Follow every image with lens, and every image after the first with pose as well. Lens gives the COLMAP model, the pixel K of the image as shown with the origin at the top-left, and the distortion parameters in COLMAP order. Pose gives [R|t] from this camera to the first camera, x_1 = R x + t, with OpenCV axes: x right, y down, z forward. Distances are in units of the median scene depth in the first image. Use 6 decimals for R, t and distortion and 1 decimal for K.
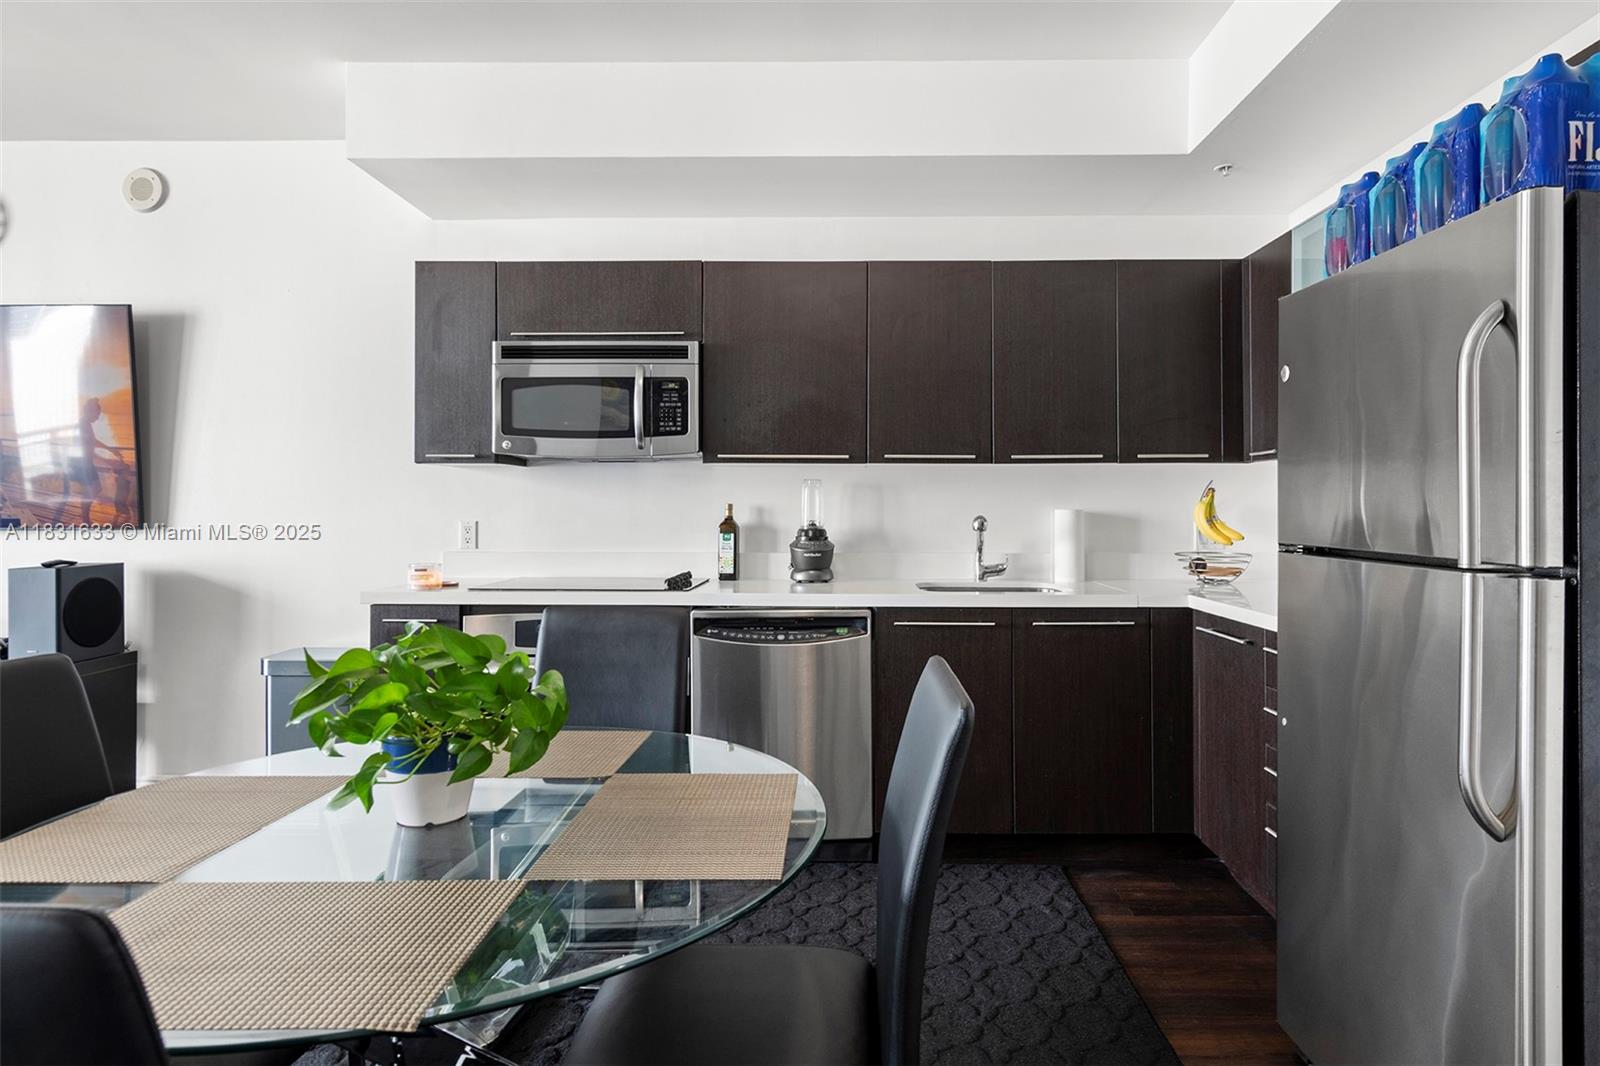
lens RADIAL K [[885.1, 0, 820.8], [0, 885.1, 490.7], [0, 0, 1]] dist [0.012483, -0.005334]
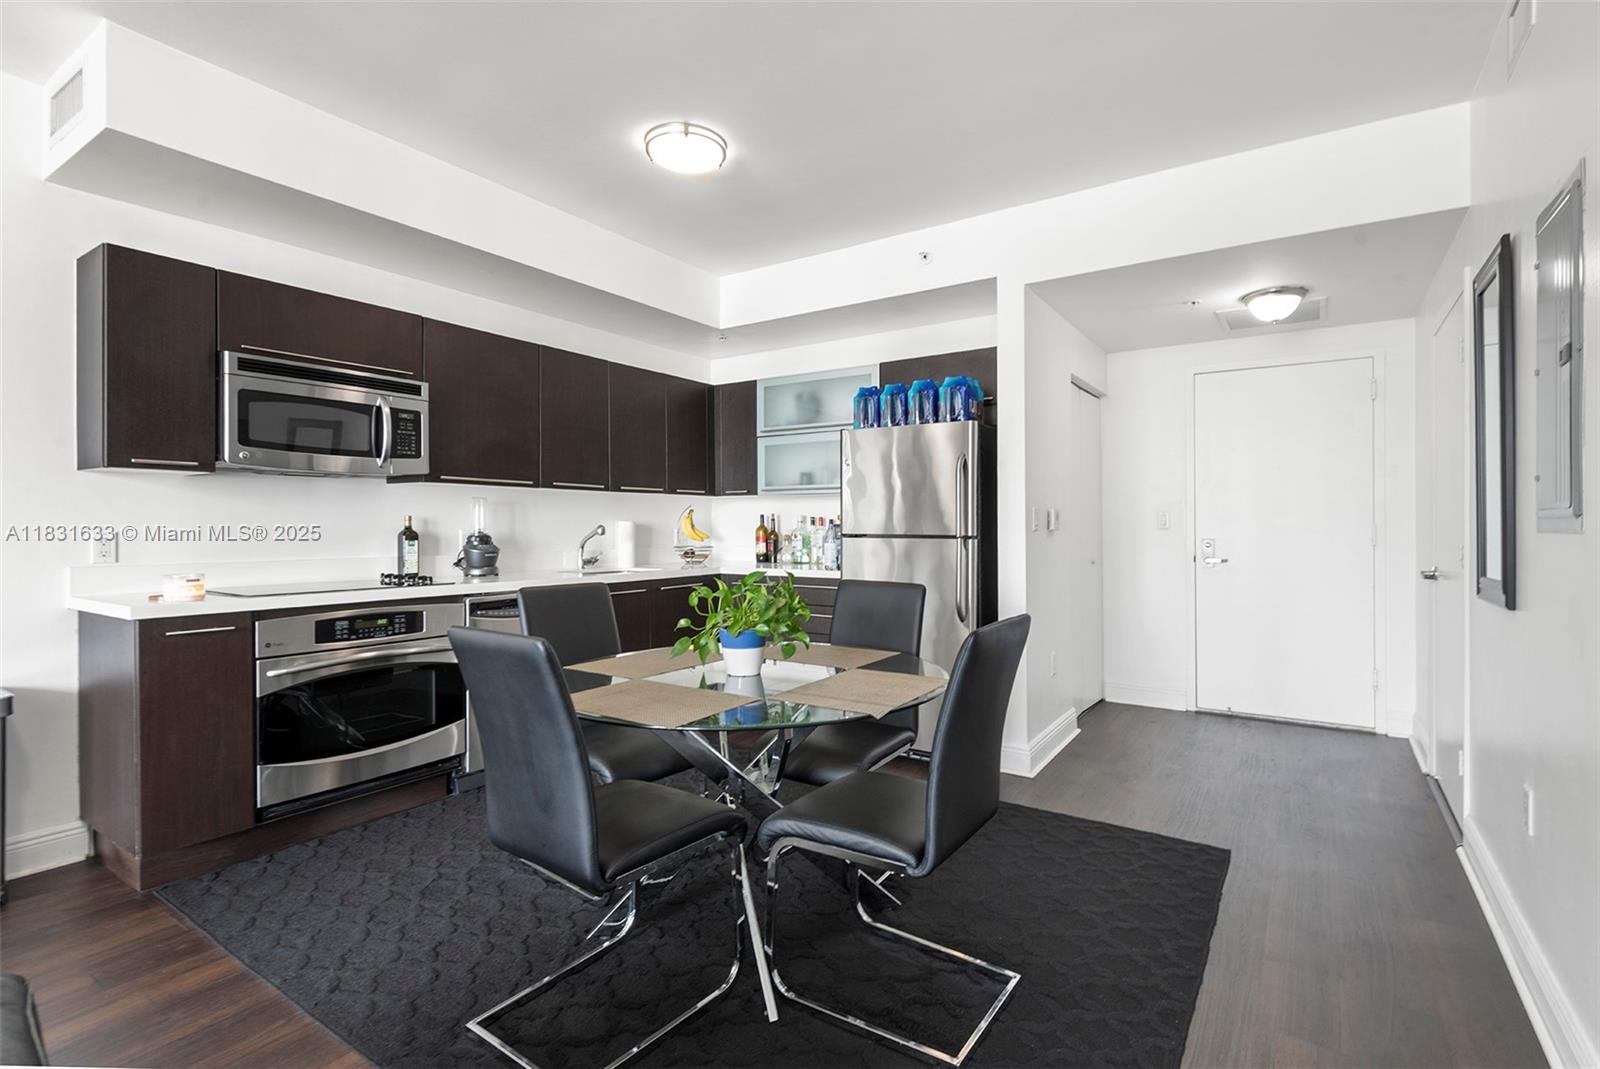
lens RADIAL K [[747.5, 0, 826.7], [0, 747.5, 529.3], [0, 0, 1]] dist [-0.005820, -0.001617]
pose [[0.536511, -0.005409, 0.843876, -0.700485], [-0.015785, 0.999740, 0.016444, 0.008047], [-0.843746, -0.022143, 0.536286, -0.024832]]
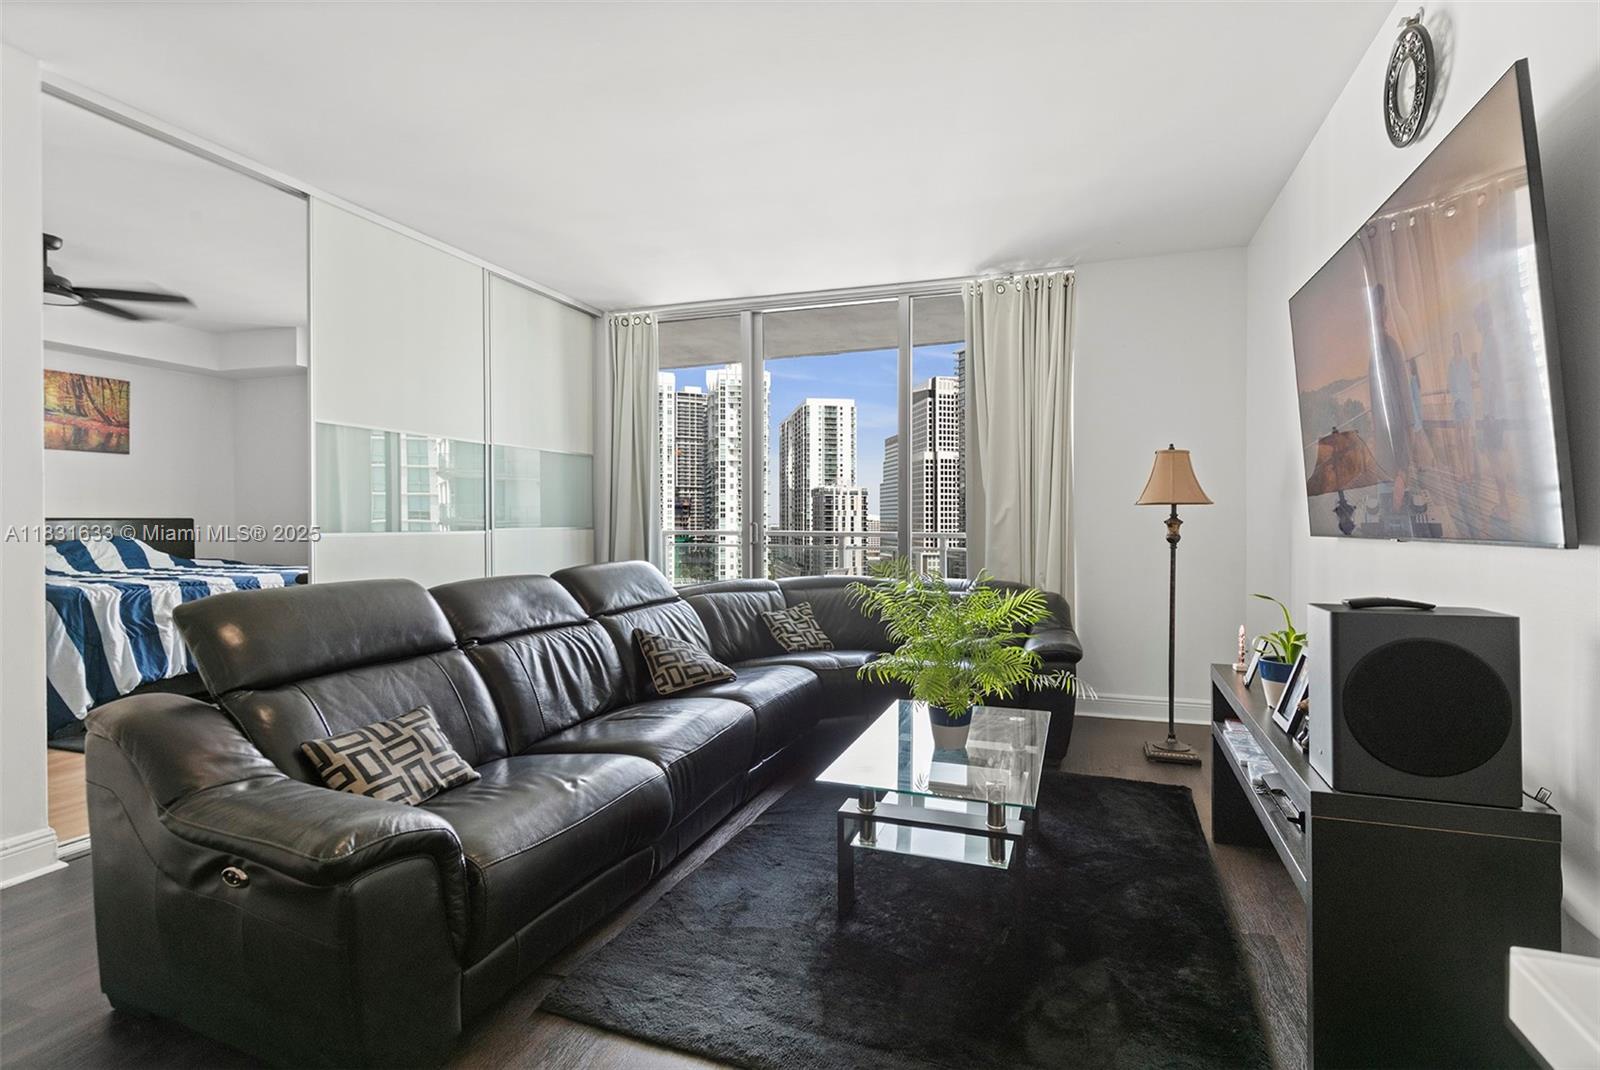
lens RADIAL K [[747.5, 0, 836.1], [0, 747.5, 531.1], [0, 0, 1]] dist [-0.005820, -0.001617]
pose [[-0.305955, 0.010968, -0.951983, -0.322393], [0.015240, 0.999862, 0.006622, 0.029891], [0.951924, -0.012482, -0.306080, 0.827258]]
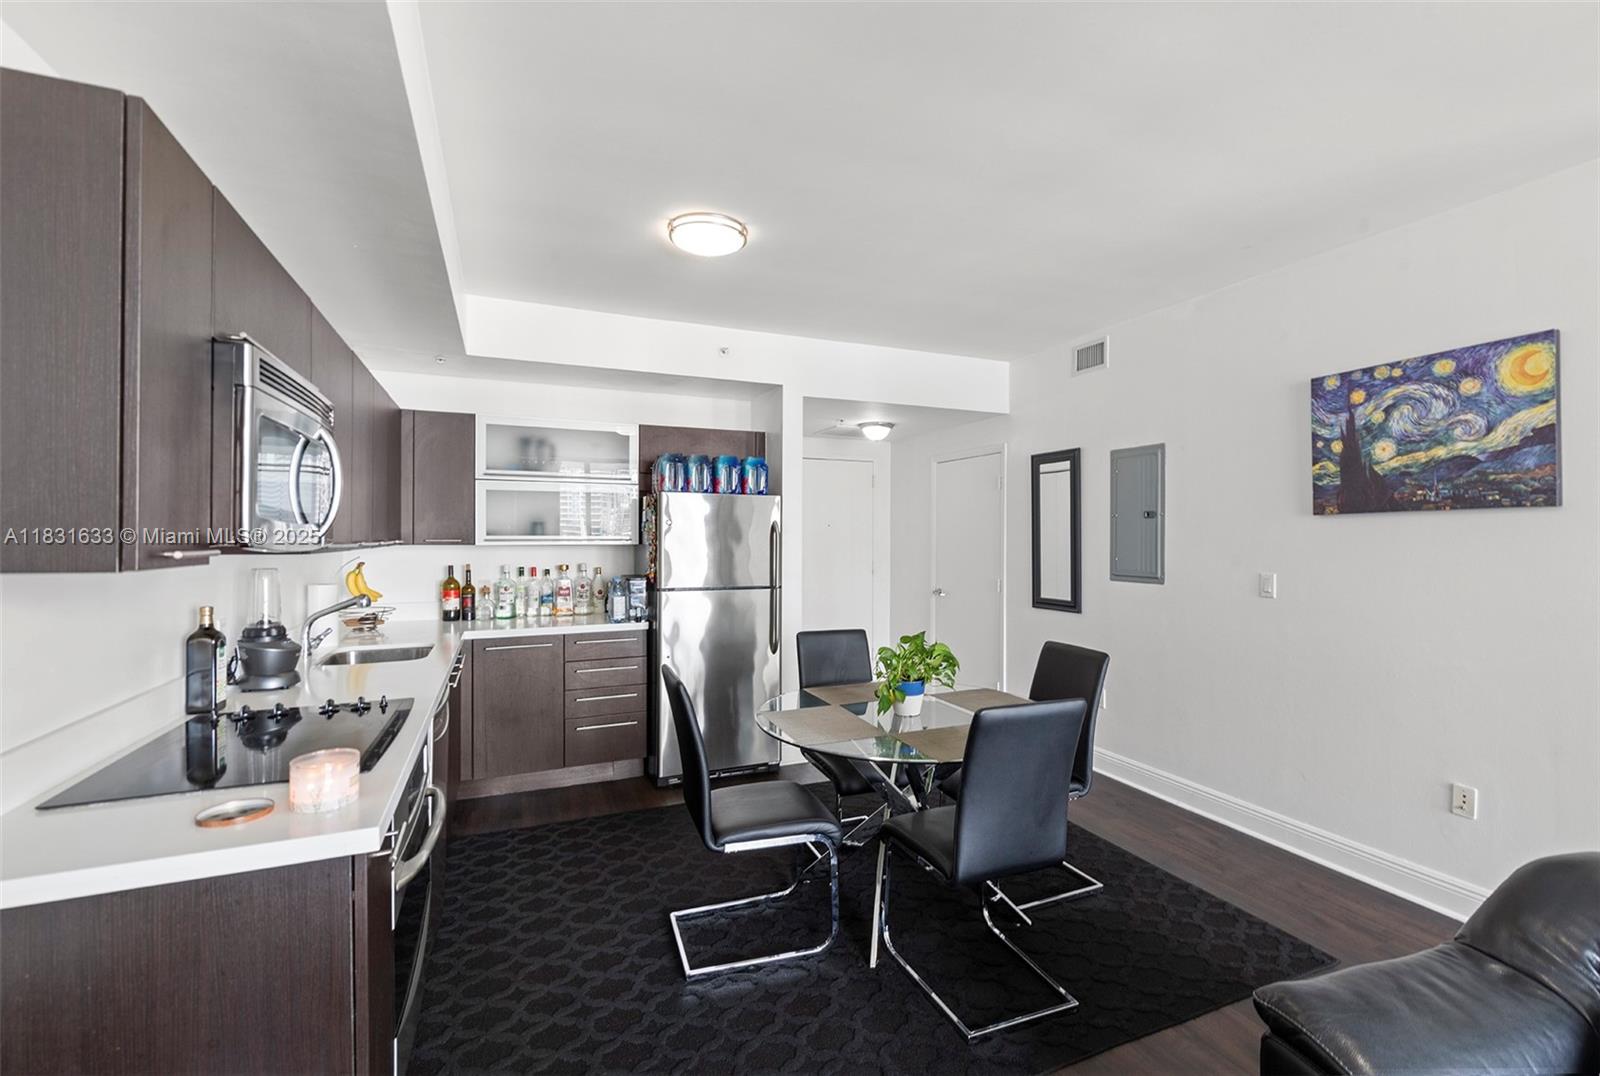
lens RADIAL K [[709.1, 0, 807.7], [0, 709.1, 528.8], [0, 0, 1]] dist [0.013412, -0.000480]
pose [[-0.397447, 0.006063, 0.917605, -0.890574], [-0.023046, 0.999597, -0.016586, -0.054080], [-0.917336, -0.027739, -0.397147, 0.840820]]
